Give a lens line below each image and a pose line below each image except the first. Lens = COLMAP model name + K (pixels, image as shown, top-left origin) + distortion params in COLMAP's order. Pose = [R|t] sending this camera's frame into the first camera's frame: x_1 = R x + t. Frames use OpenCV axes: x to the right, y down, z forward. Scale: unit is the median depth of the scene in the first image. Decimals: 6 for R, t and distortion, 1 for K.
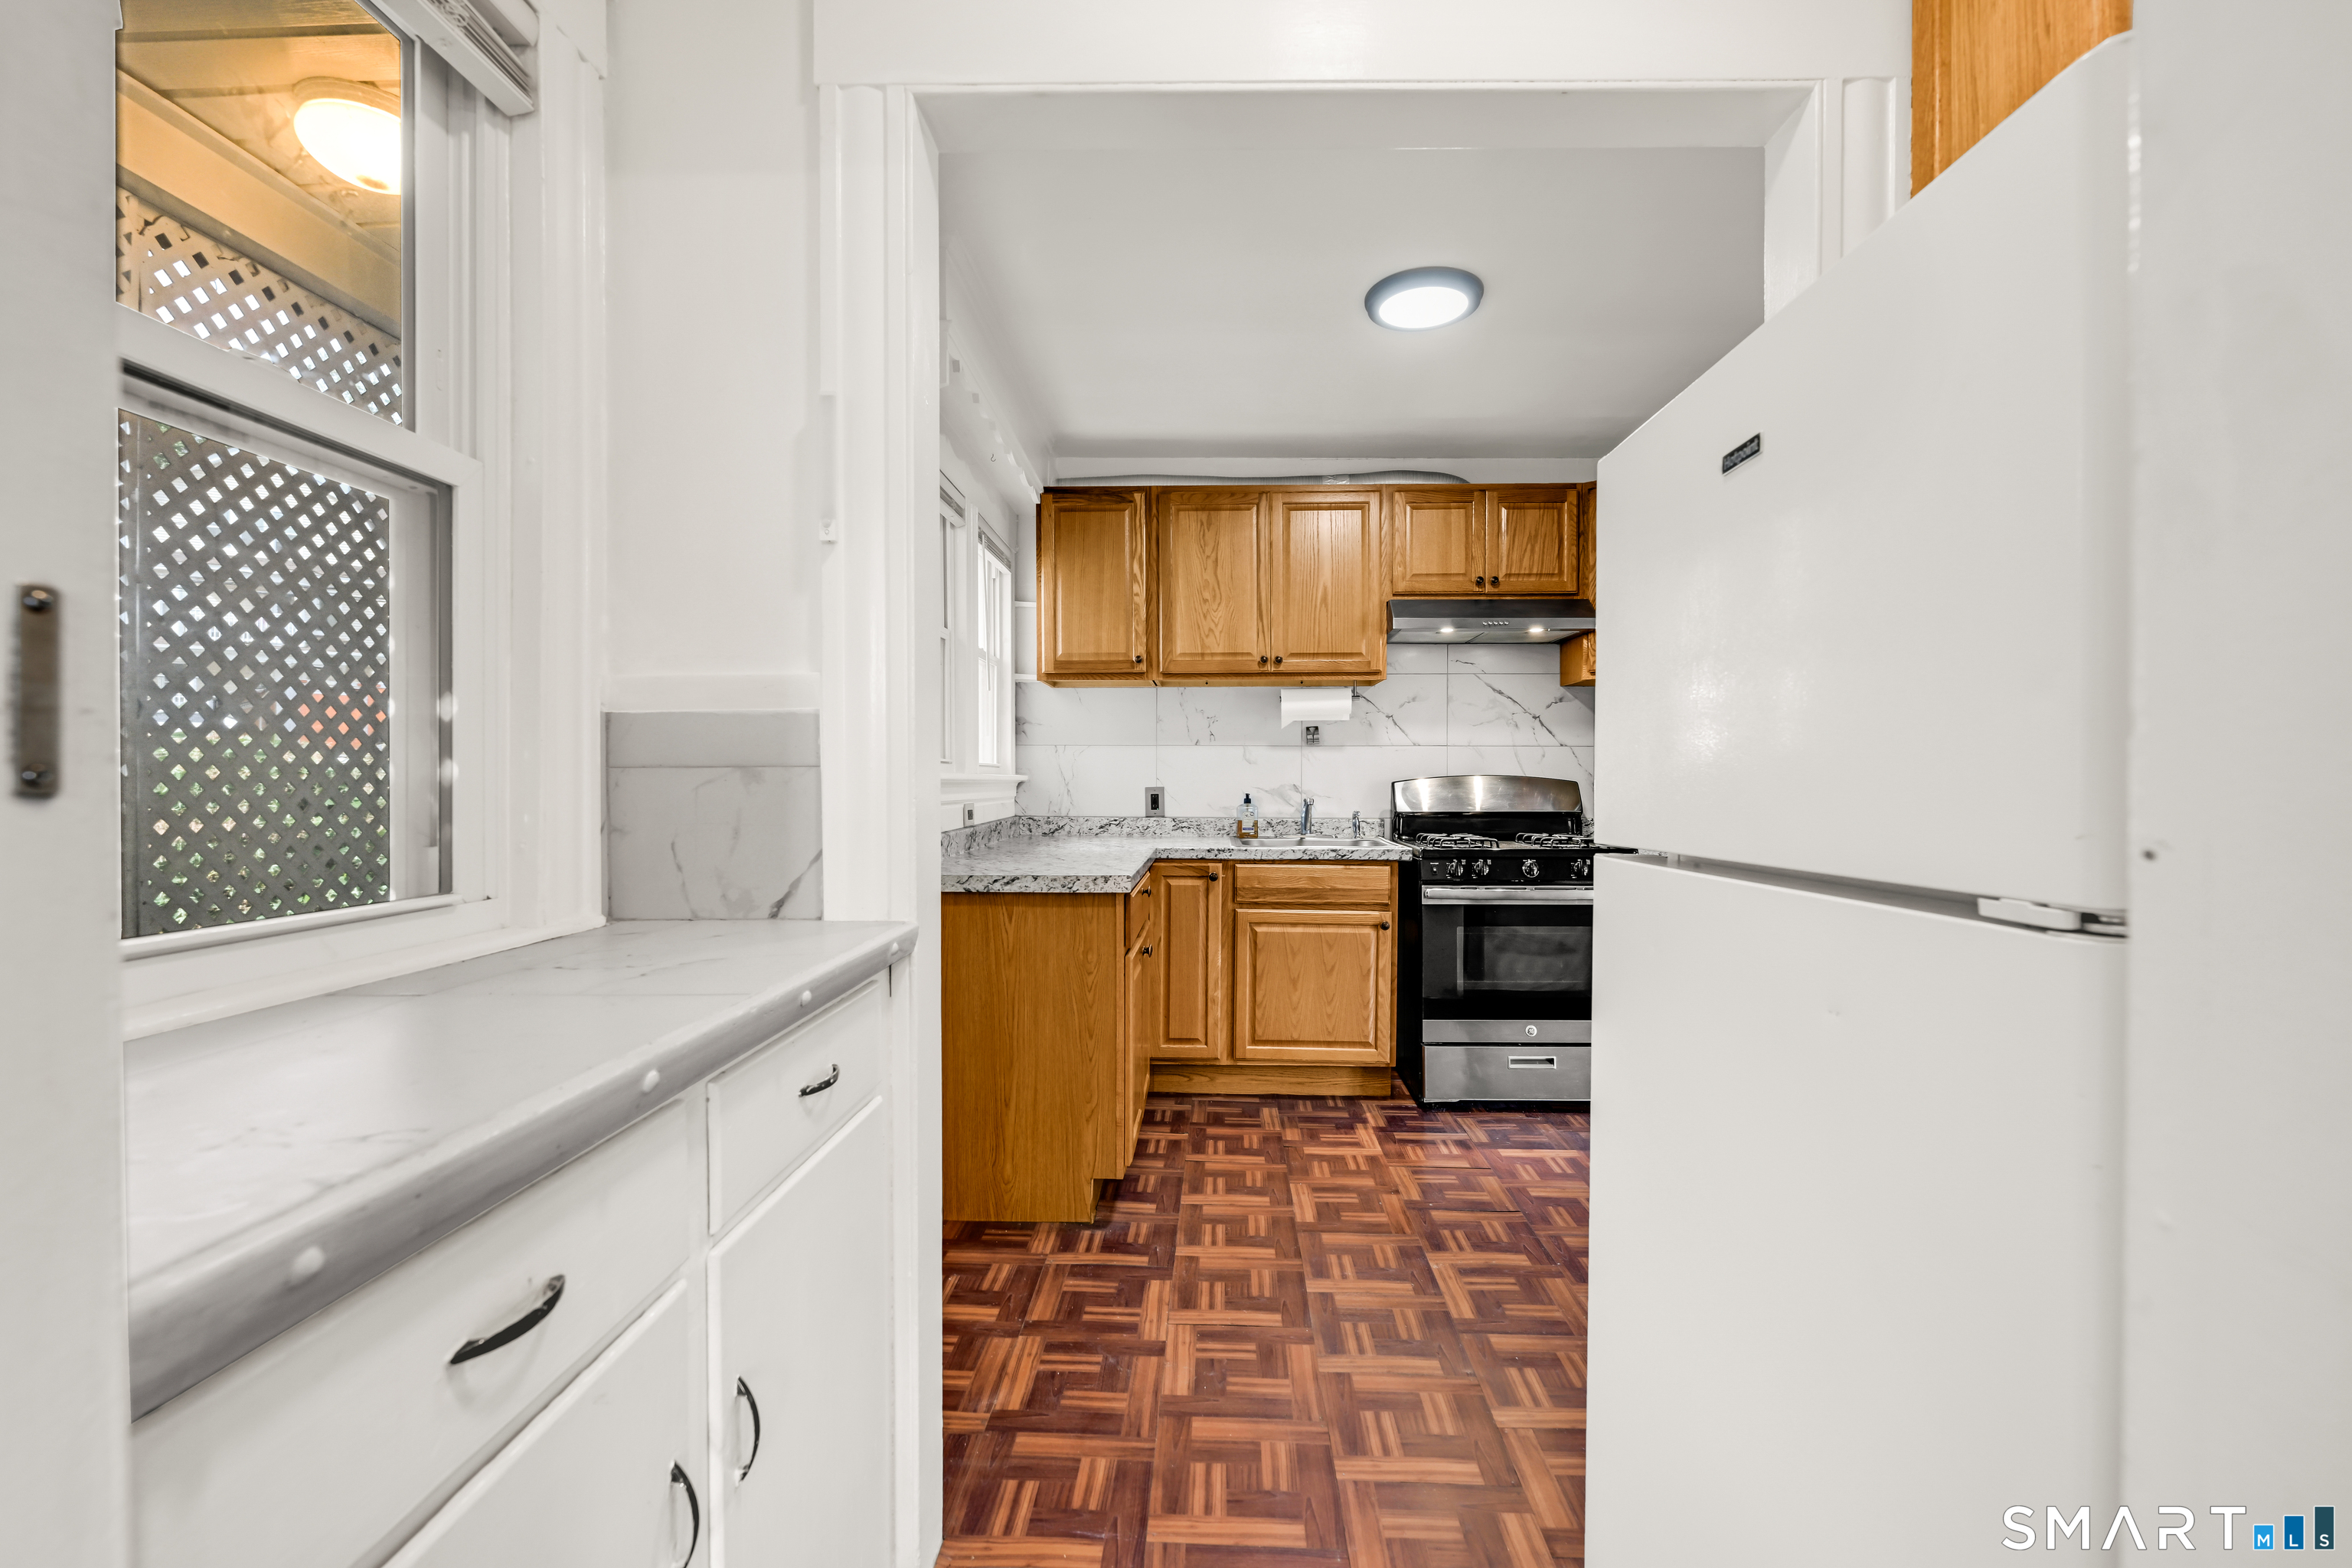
lens RADIAL K [[1016.7, 0, 1189.6], [0, 1016.7, 783.8], [0, 0, 1]] dist [0.000014, -0.000033]
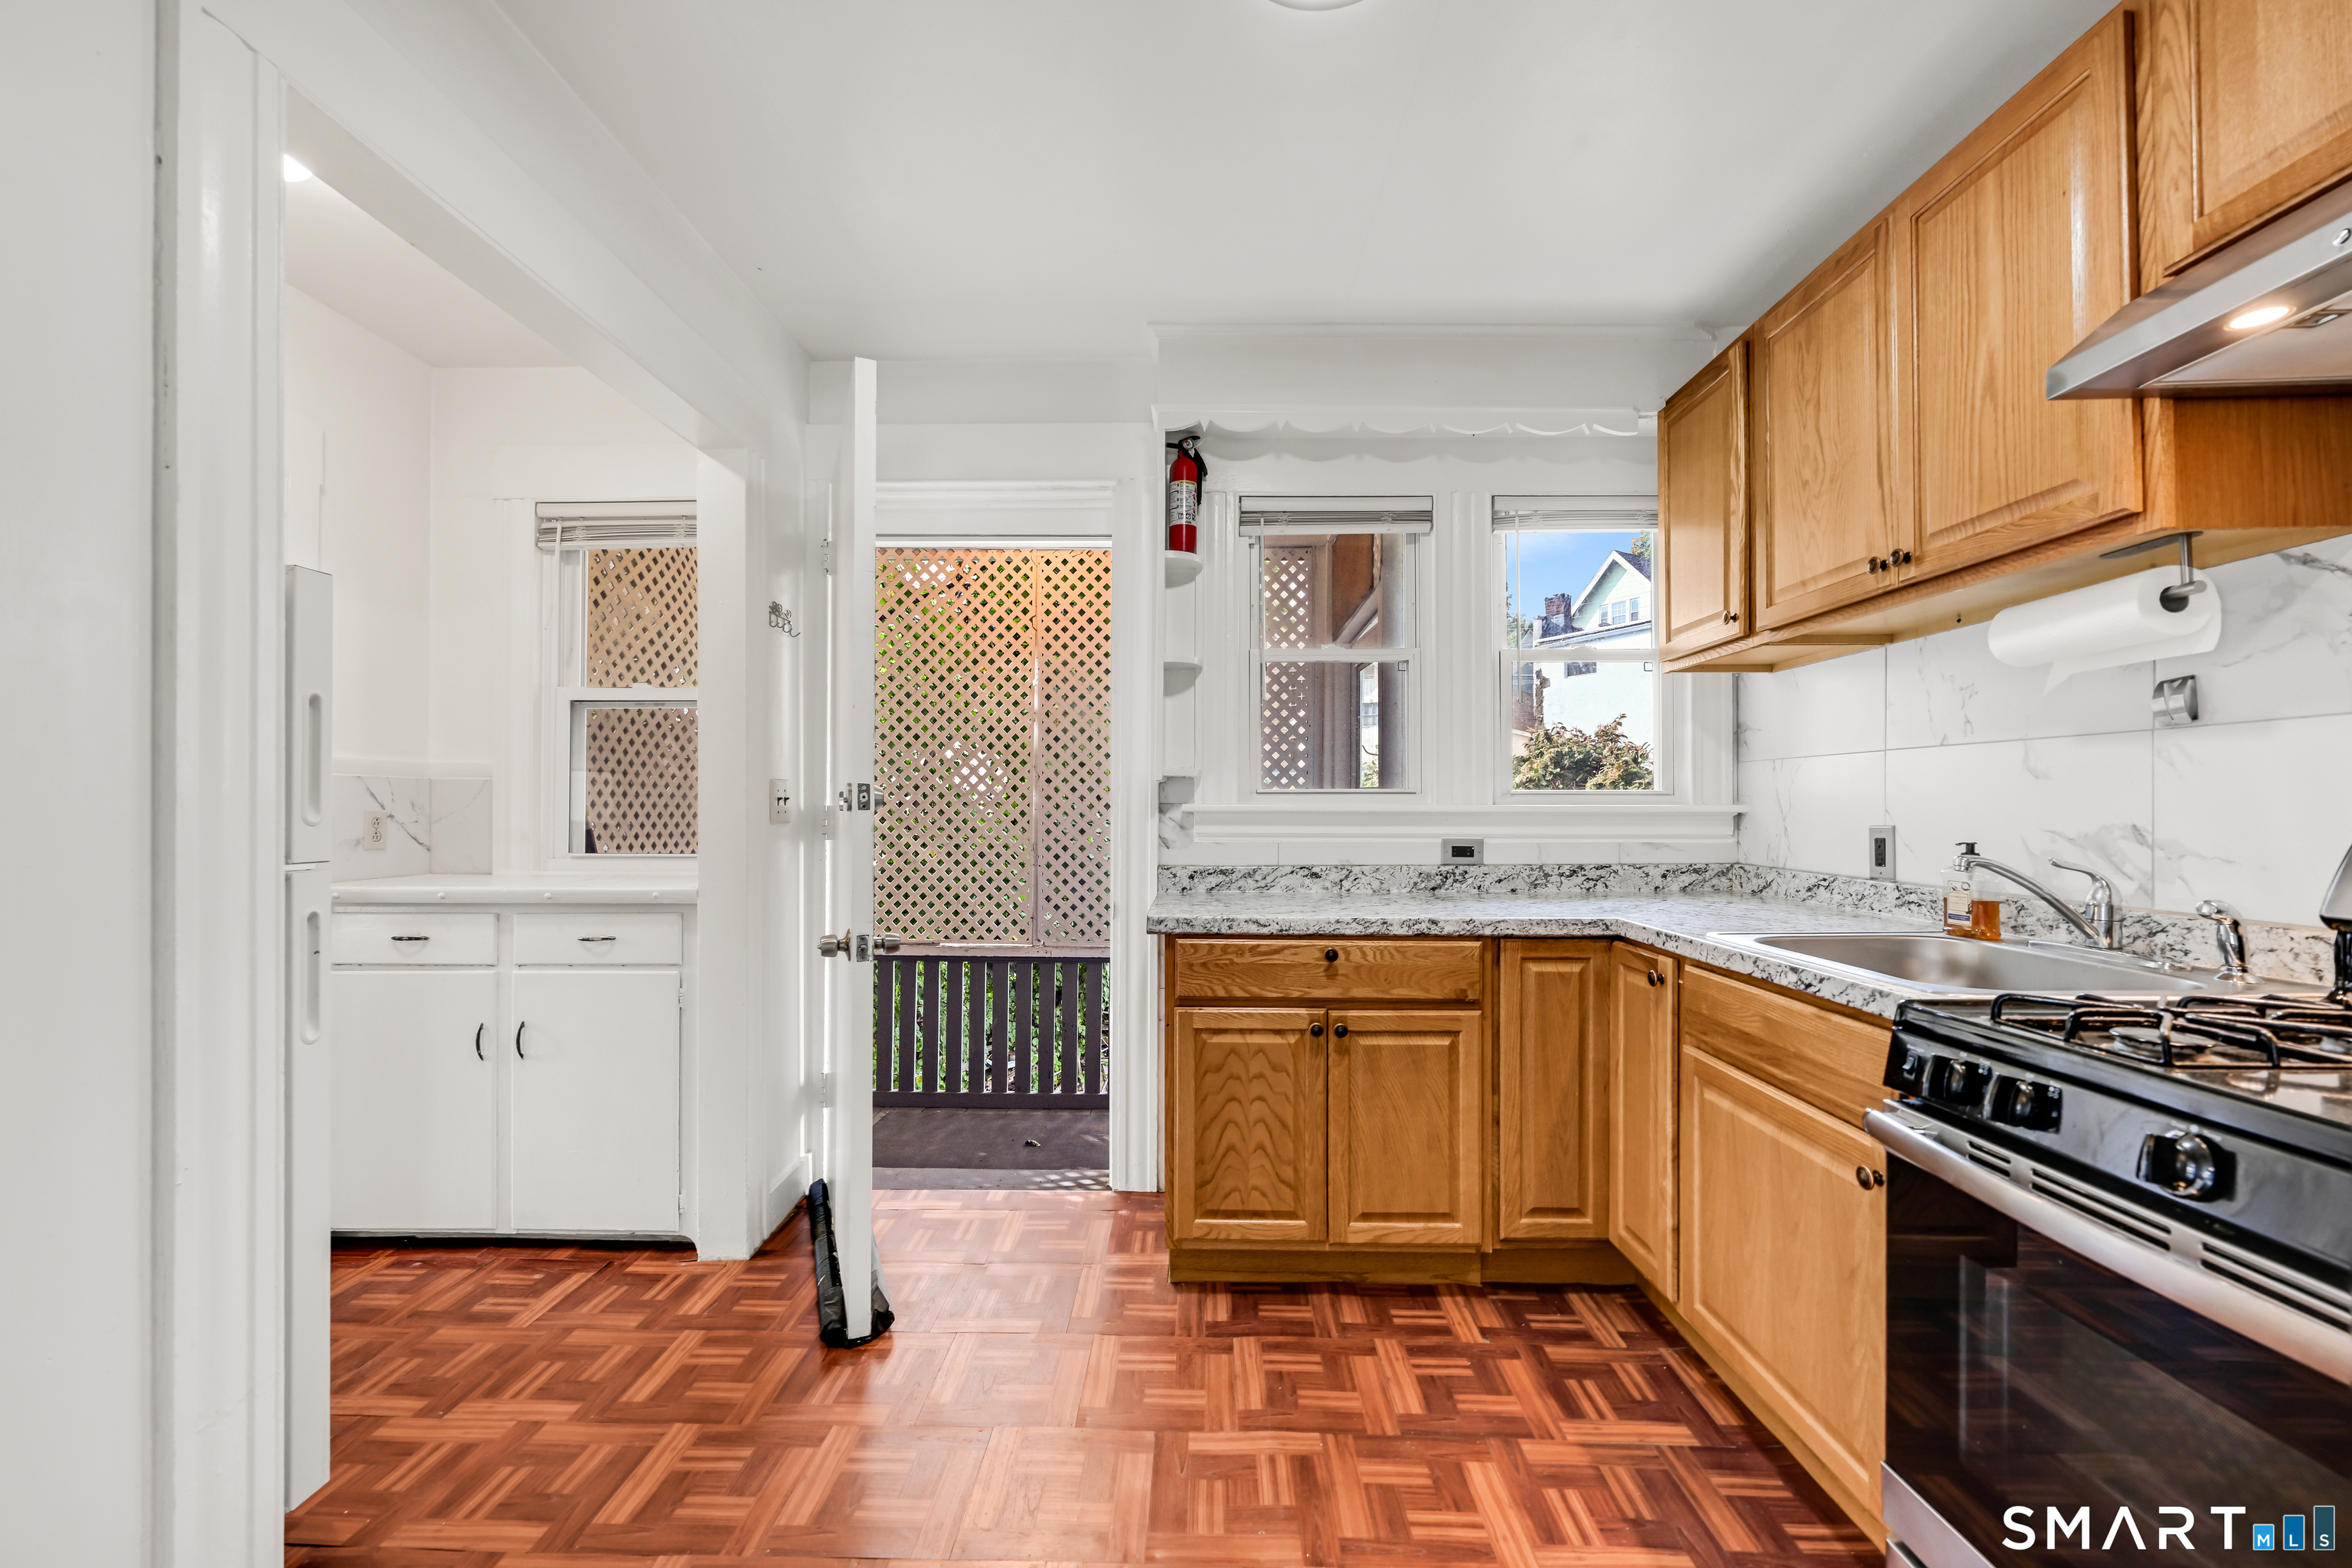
lens RADIAL K [[931.9, 0, 1177.6], [0, 931.9, 798.6], [0, 0, 1]] dist [-0.001534, -0.000174]
pose [[0.006004, -0.010334, -0.999929, 0.552526], [-0.006212, 0.999927, -0.010371, -0.004744], [0.999963, 0.006274, 0.005939, 0.714982]]
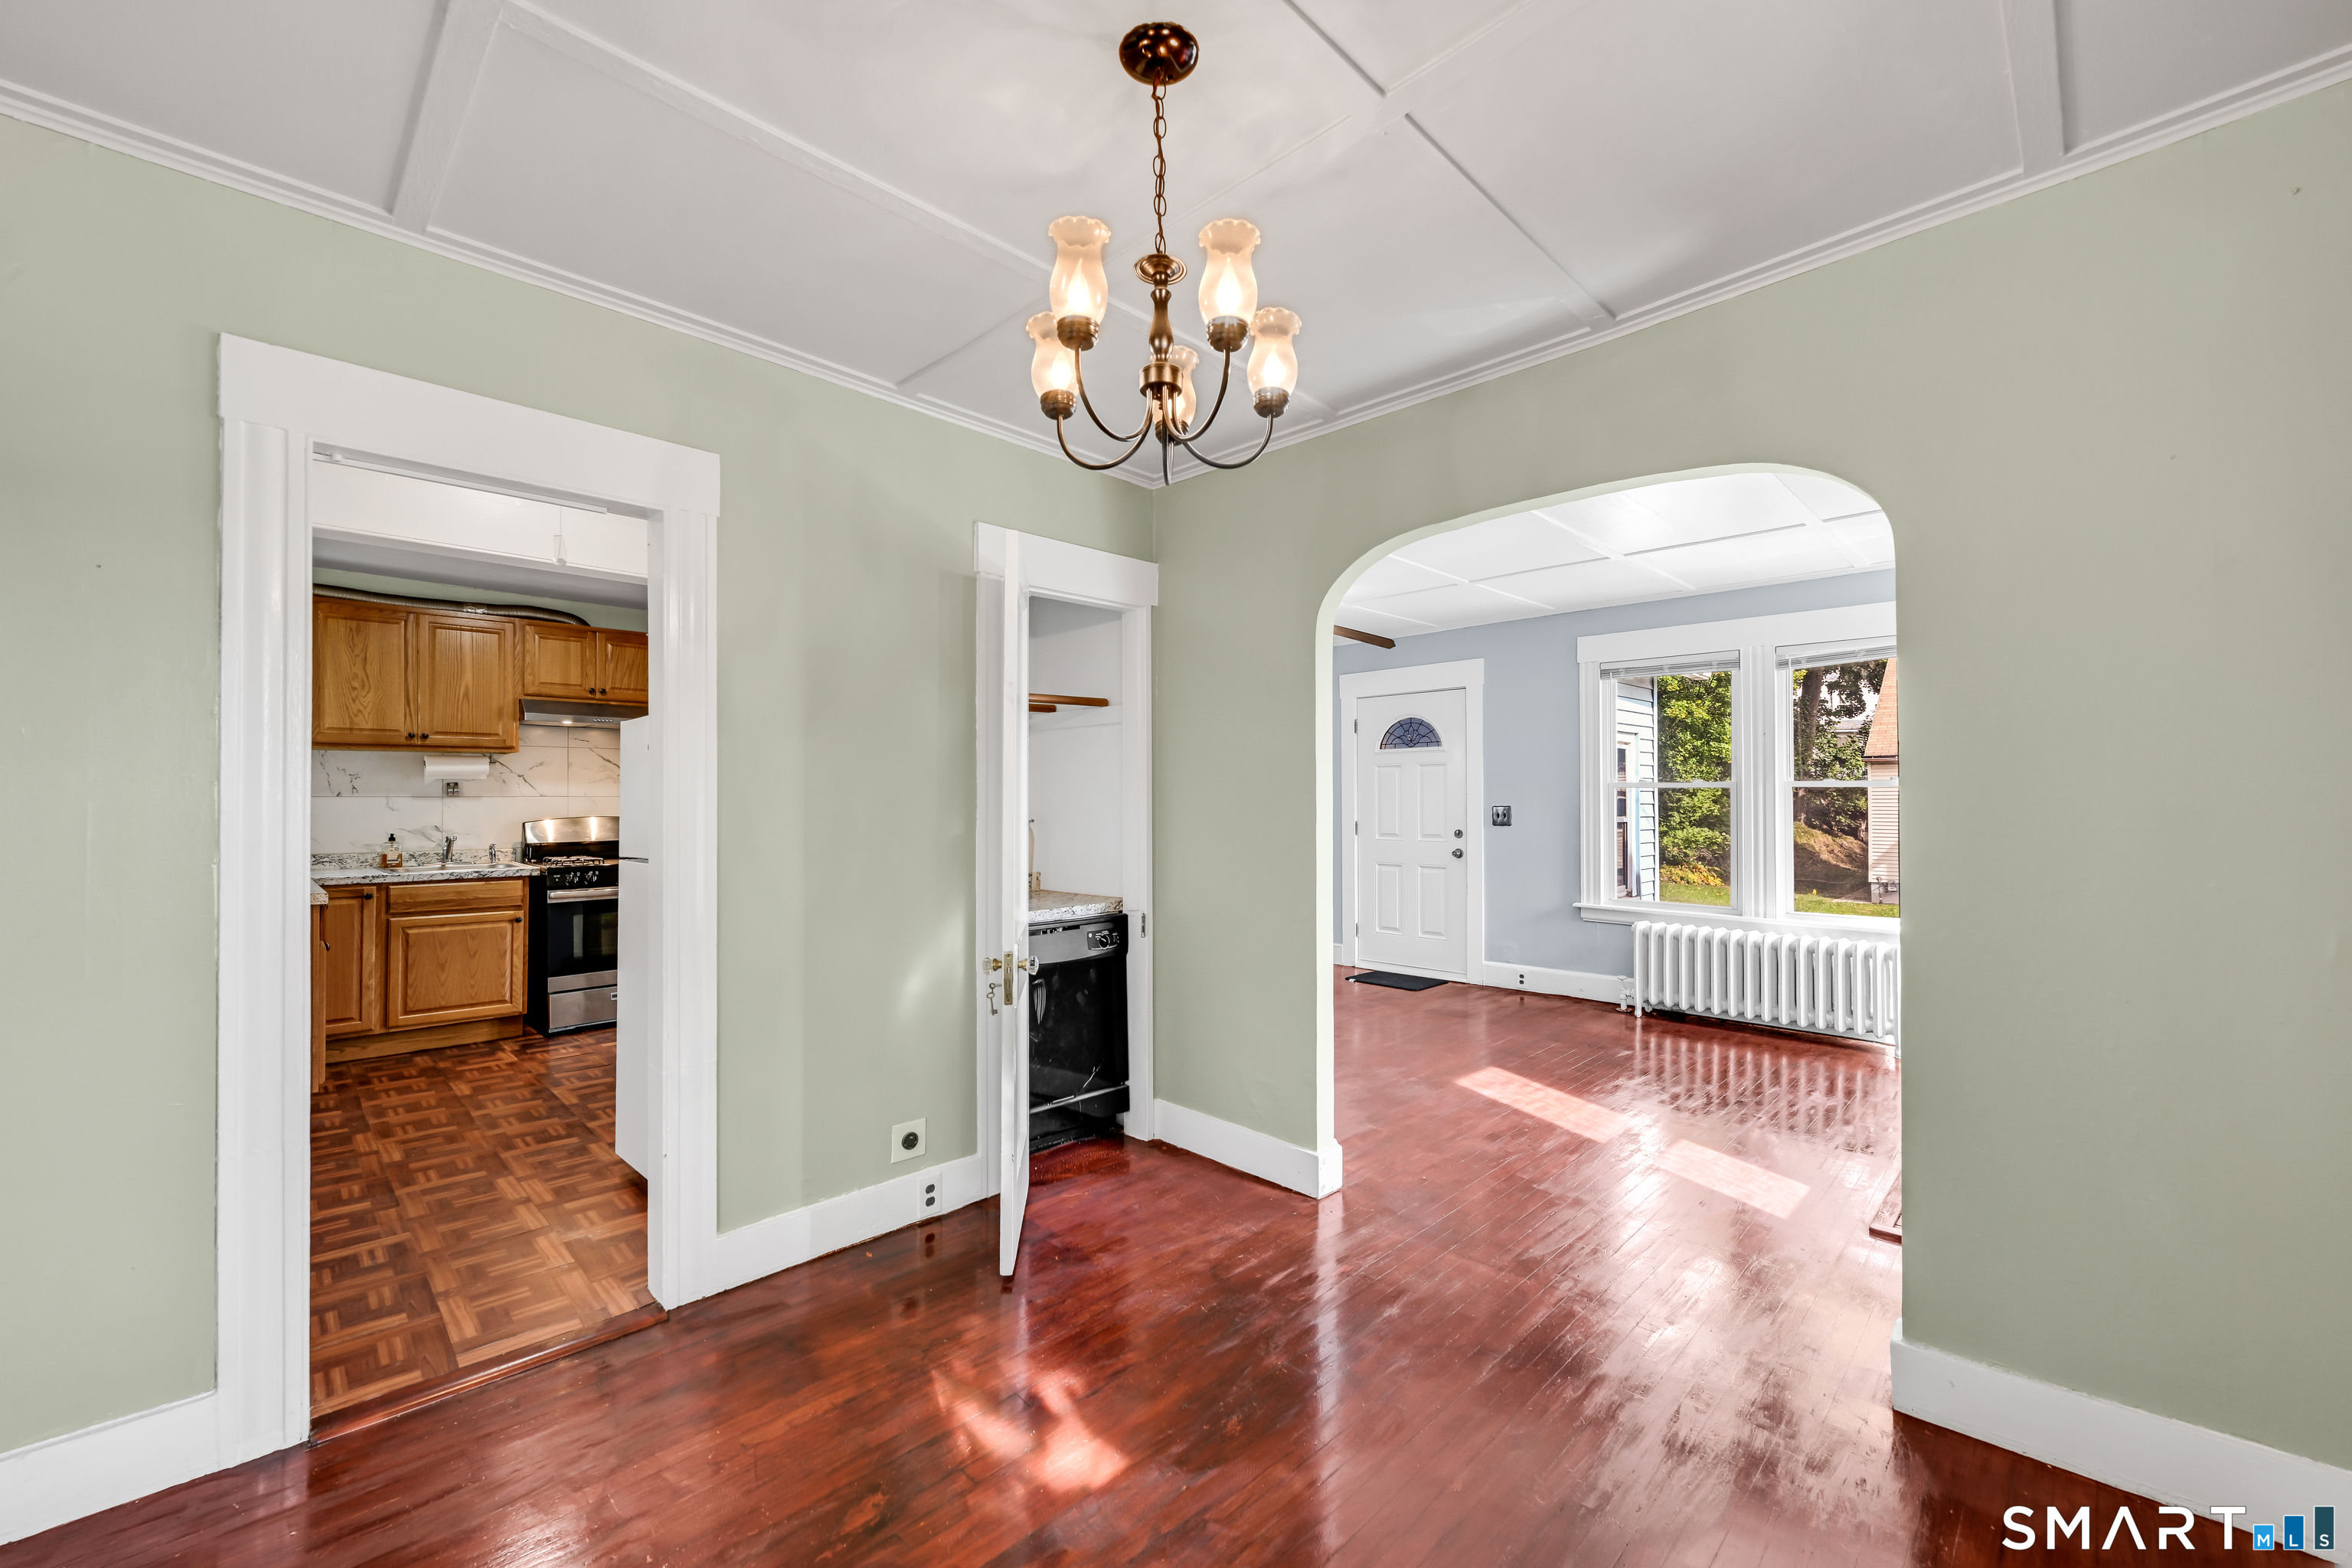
lens RADIAL K [[931.9, 0, 1179.5], [0, 931.9, 789.4], [0, 0, 1]] dist [-0.001534, -0.000174]
pose [[0.681257, 0.004022, 0.732034, -0.149461], [0.006986, 0.999904, -0.011995, -0.029764], [-0.732011, 0.013285, 0.681163, -0.650870]]
